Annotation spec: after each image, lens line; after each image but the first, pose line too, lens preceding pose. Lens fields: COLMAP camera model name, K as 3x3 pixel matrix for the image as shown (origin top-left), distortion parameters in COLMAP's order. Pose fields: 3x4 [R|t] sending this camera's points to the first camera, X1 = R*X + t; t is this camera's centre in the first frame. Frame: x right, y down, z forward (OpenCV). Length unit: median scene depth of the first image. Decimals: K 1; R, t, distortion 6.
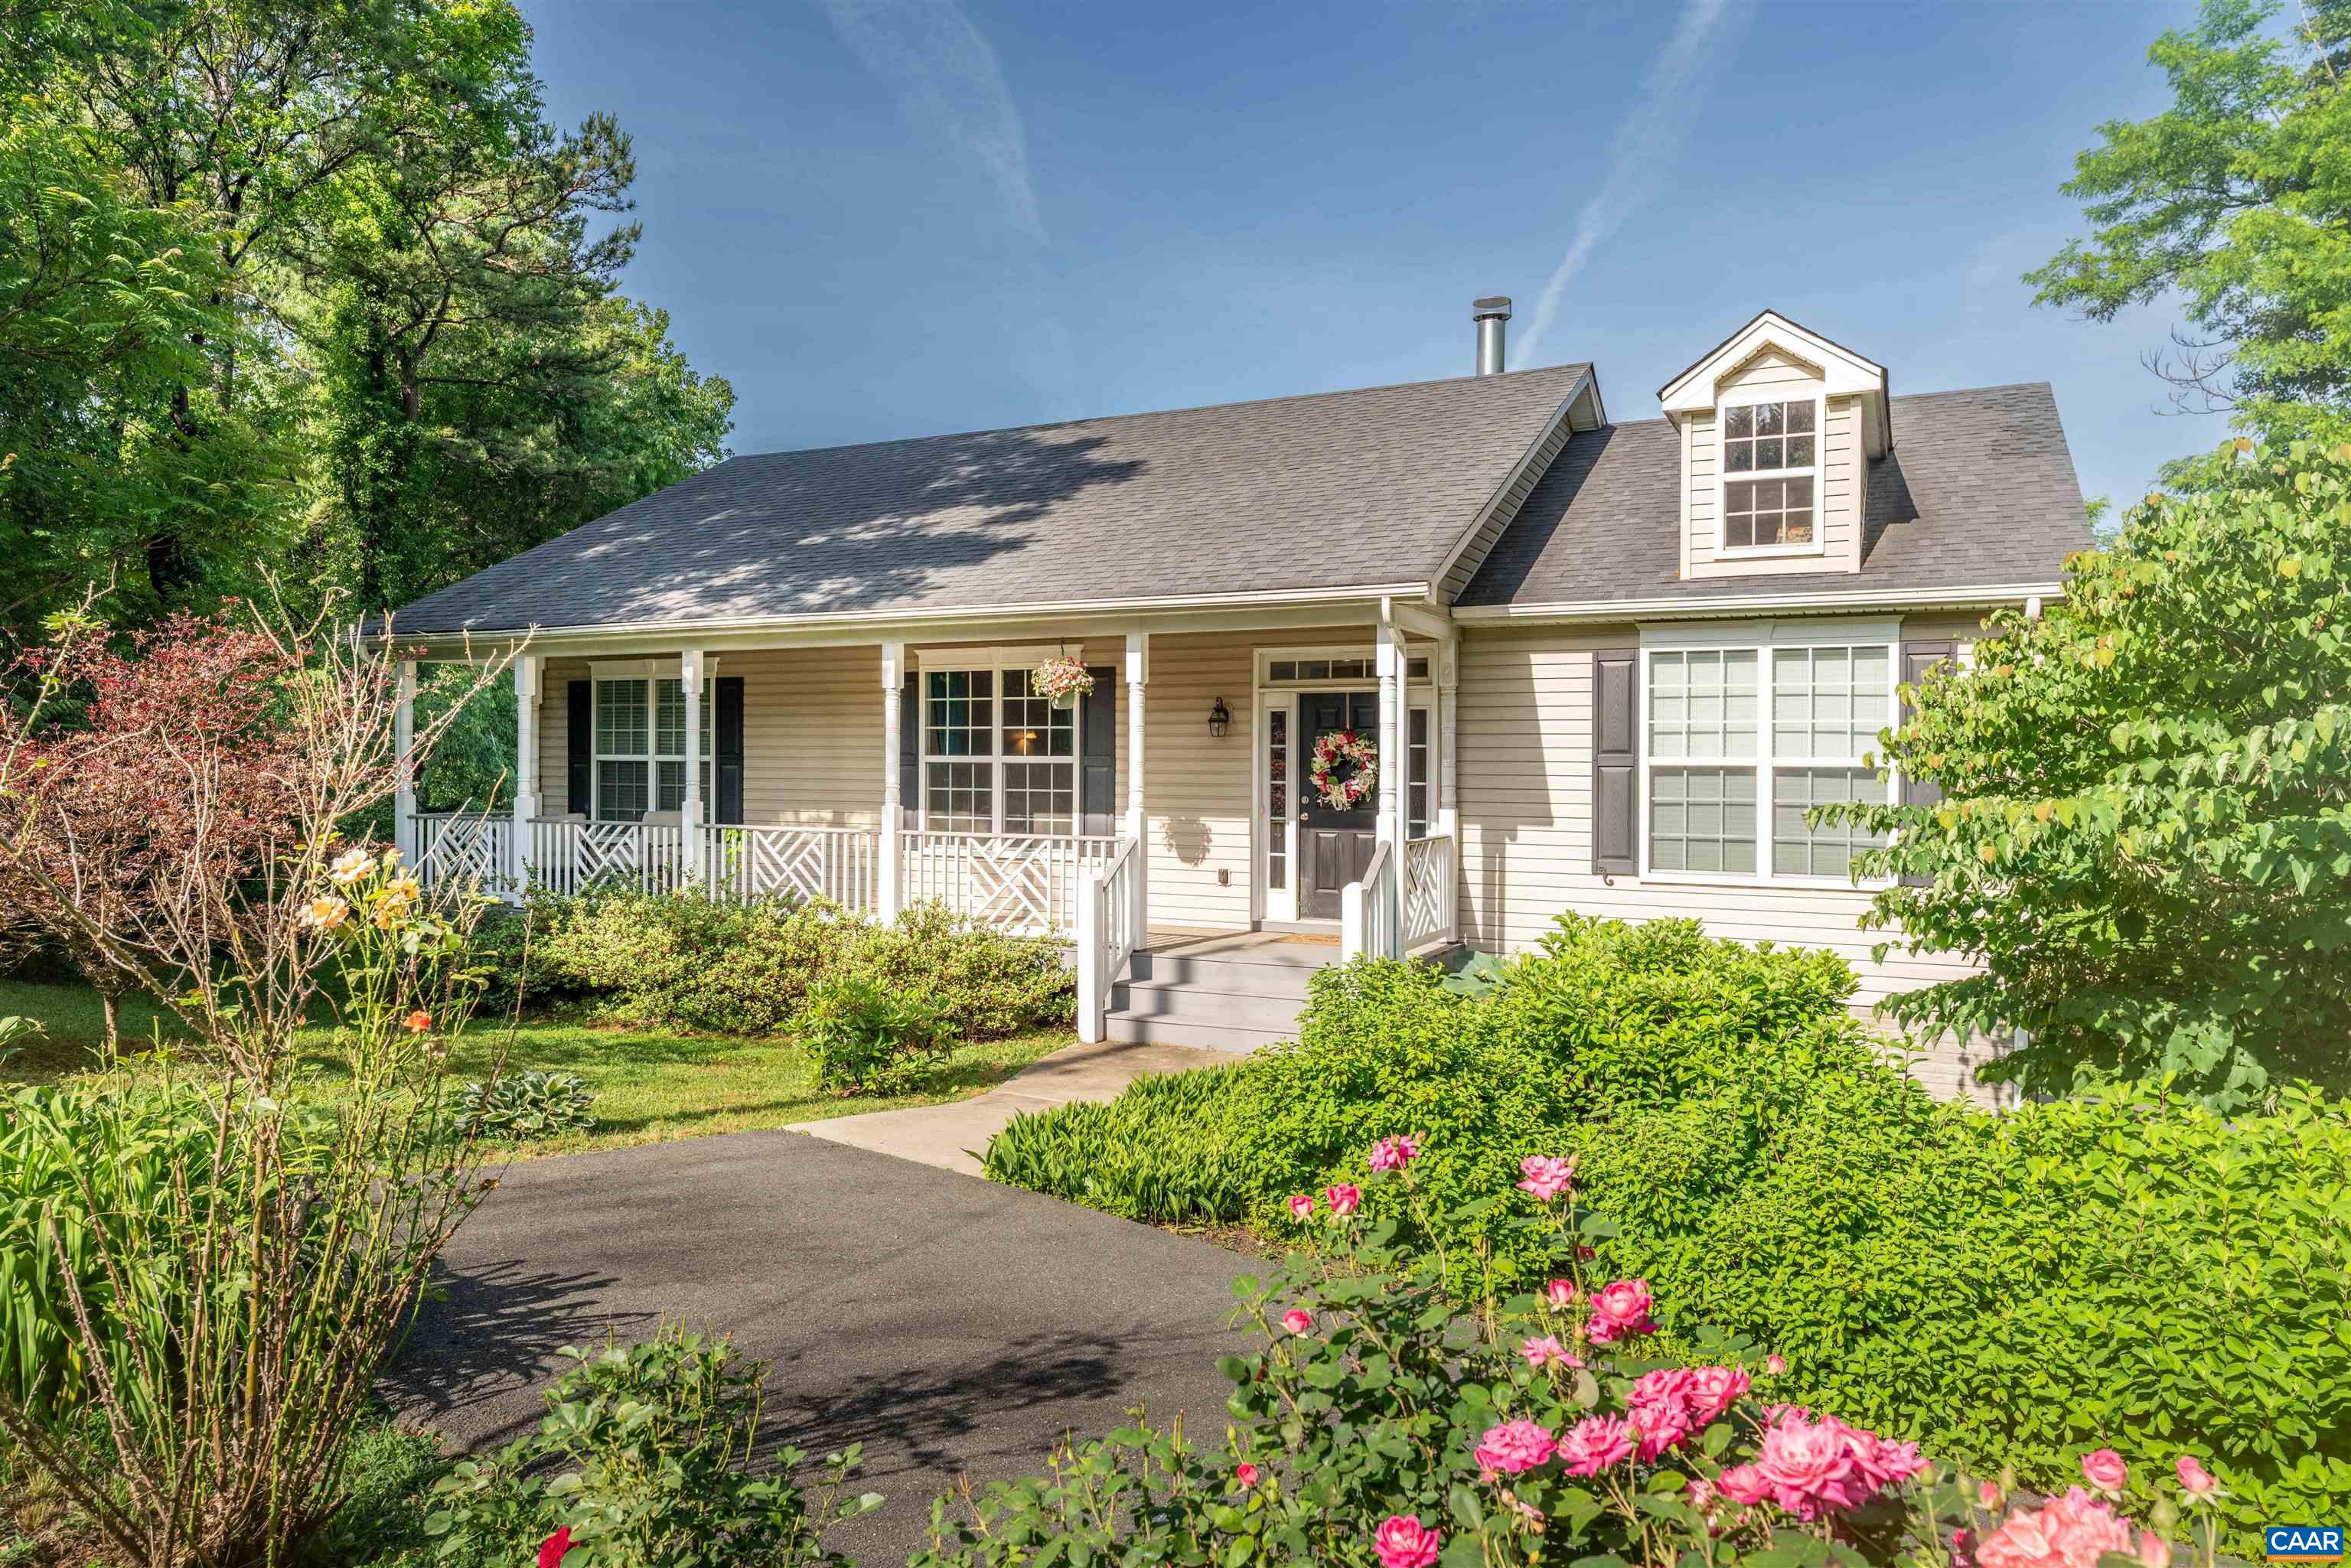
lens RADIAL K [[1475.8, 0, 1175.6], [0, 1475.8, 784.0], [0, 0, 1]] dist [-0.005767, -0.003965]
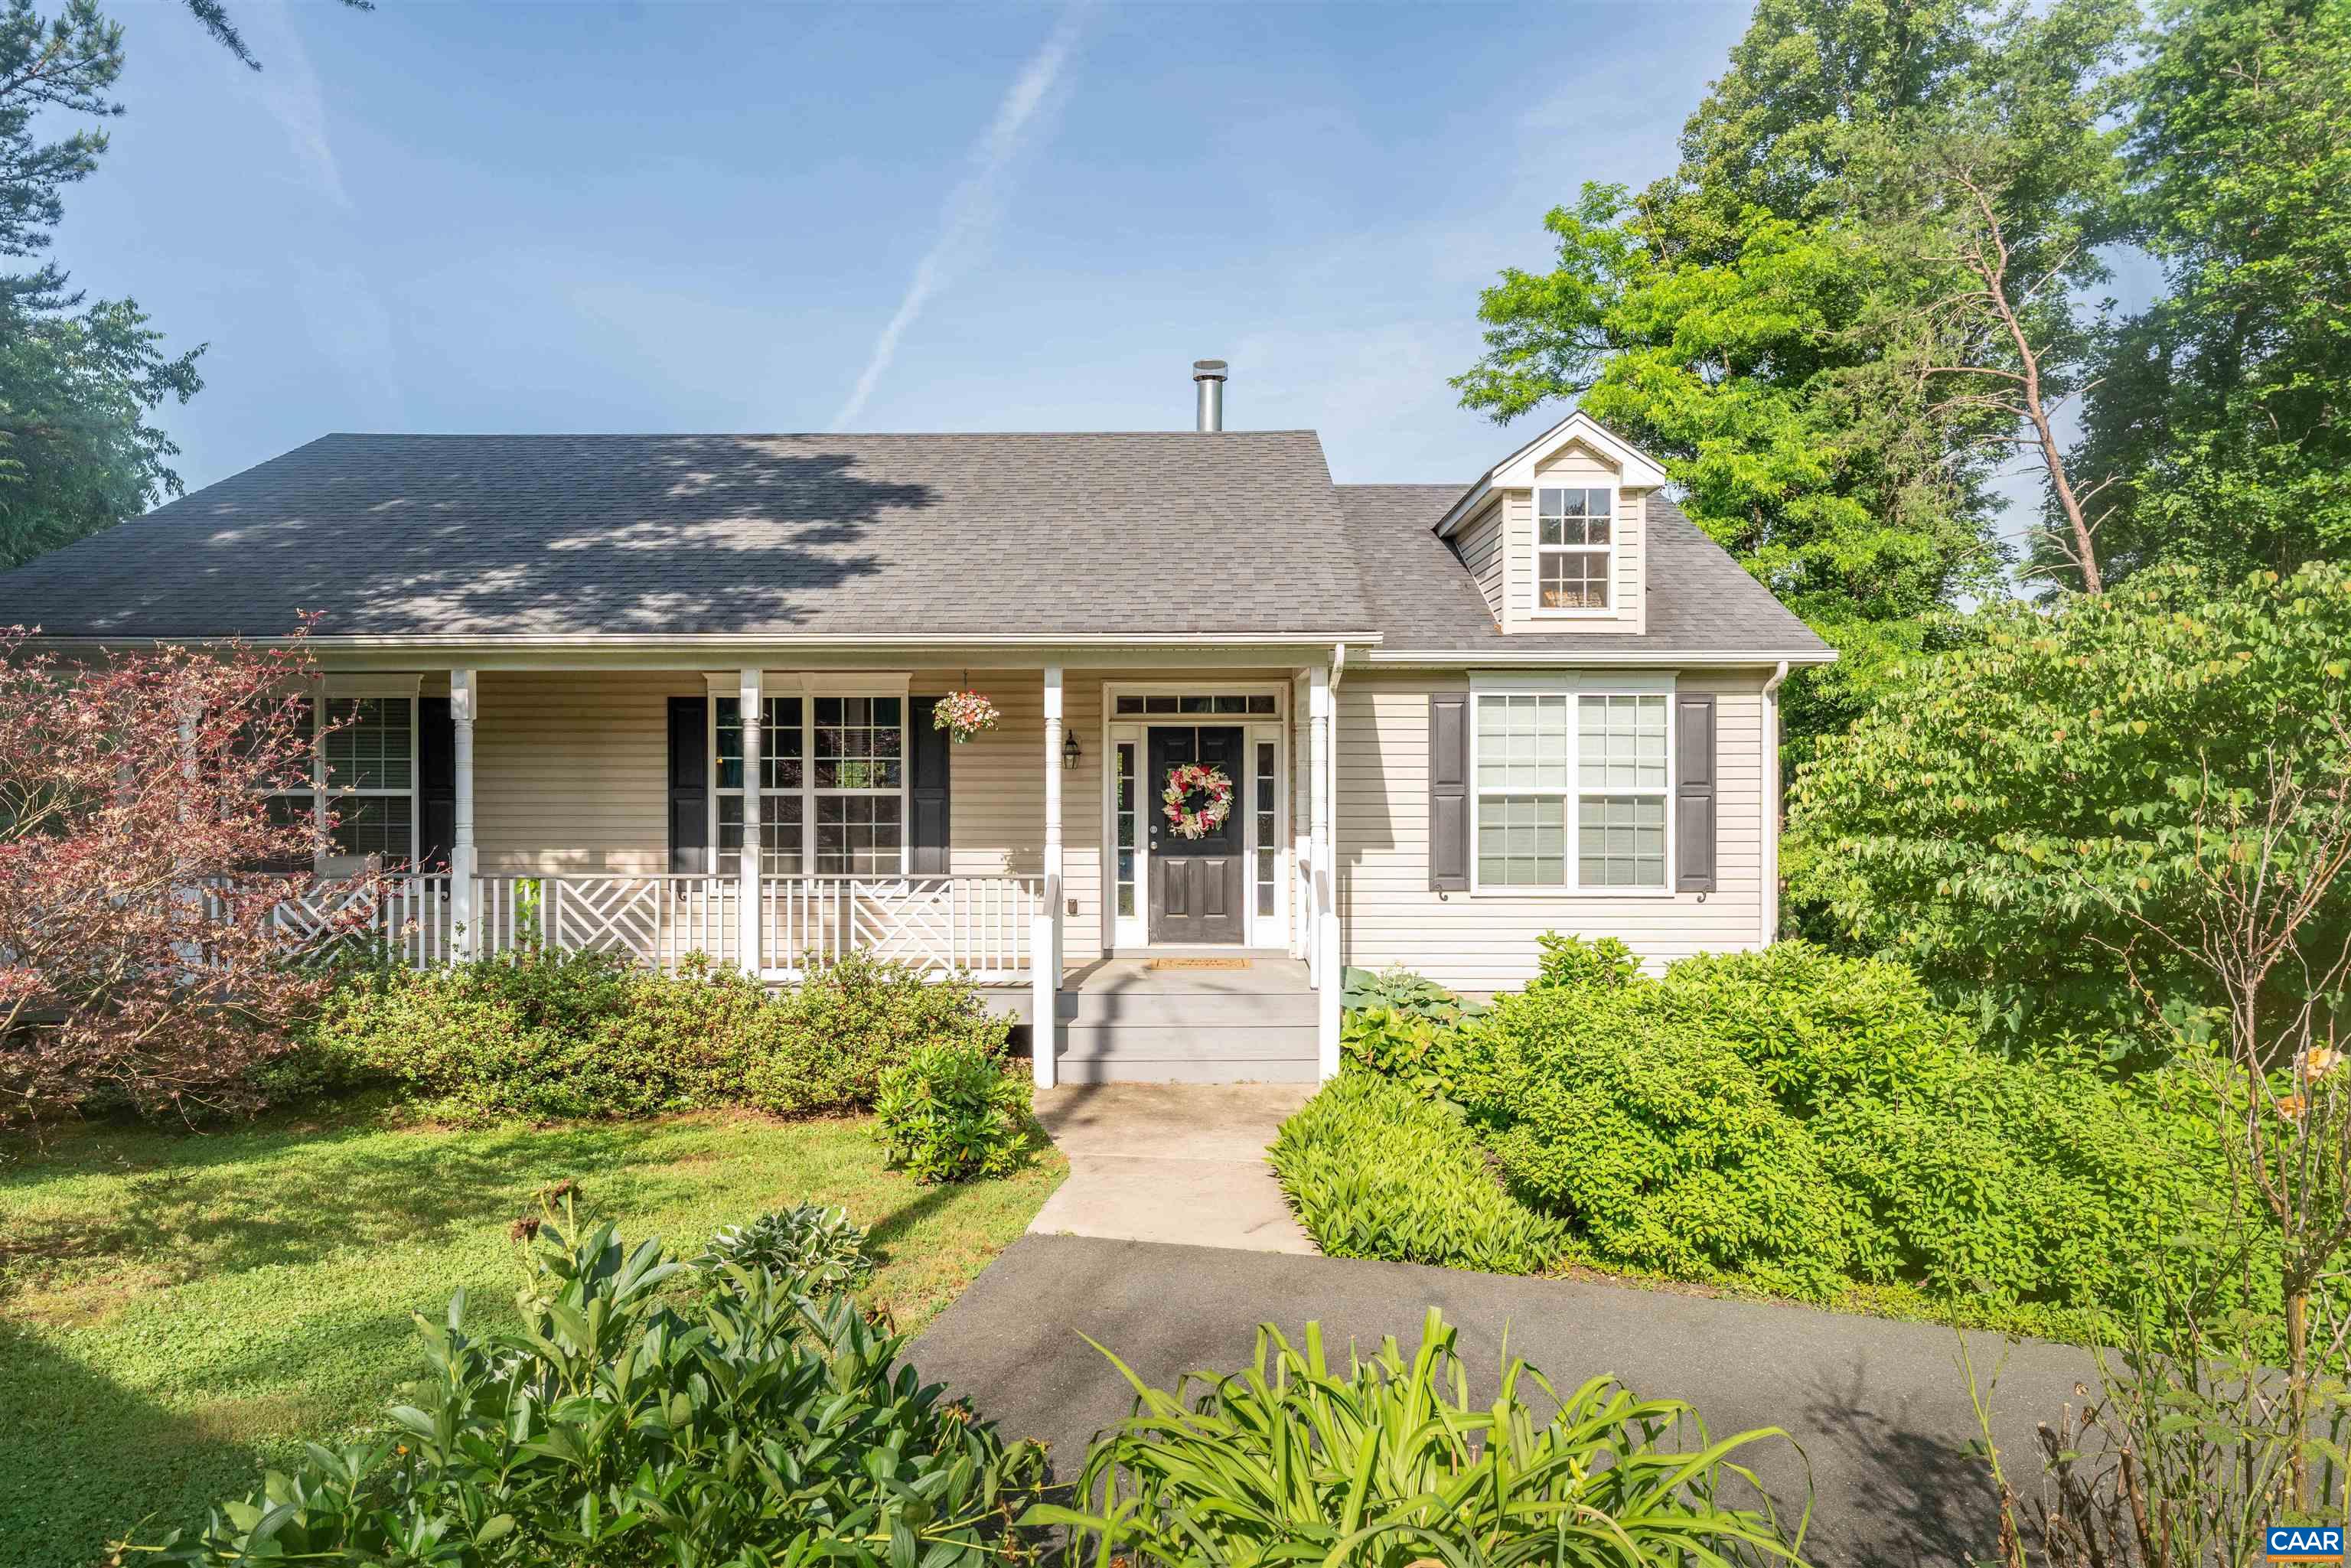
lens RADIAL K [[1374.9, 0, 1176.1], [0, 1374.9, 776.4], [0, 0, 1]] dist [0.001637, -0.001507]
pose [[0.906101, -0.008187, 0.422982, -0.307621], [0.011583, 0.999918, -0.005457, -0.020958], [-0.422902, 0.009844, 0.906122, 0.116288]]
